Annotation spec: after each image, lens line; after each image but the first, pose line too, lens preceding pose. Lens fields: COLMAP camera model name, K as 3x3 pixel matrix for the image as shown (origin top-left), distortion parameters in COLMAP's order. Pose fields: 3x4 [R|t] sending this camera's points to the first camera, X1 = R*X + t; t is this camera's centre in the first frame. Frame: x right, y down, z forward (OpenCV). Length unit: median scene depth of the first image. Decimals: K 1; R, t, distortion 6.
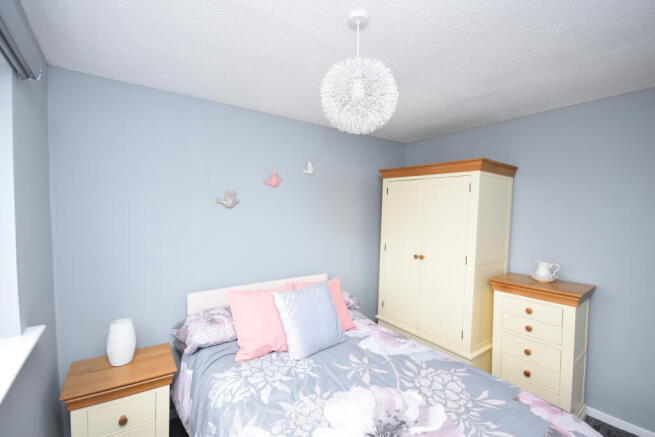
lens RADIAL K [[286.0, 0, 333.0], [0, 286.0, 220.1], [0, 0, 1]] dist [0.002738, -0.000656]
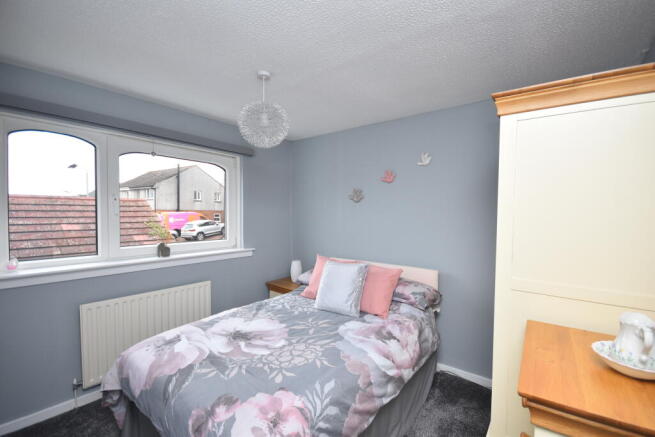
lens RADIAL K [[286.0, 0, 334.0], [0, 286.0, 216.7], [0, 0, 1]] dist [0.002738, -0.000656]
pose [[0.272781, 0.004233, -0.962067, 1.401105], [-0.028488, 0.999587, -0.003679, 0.050837], [0.961654, 0.028411, 0.272789, 0.784802]]
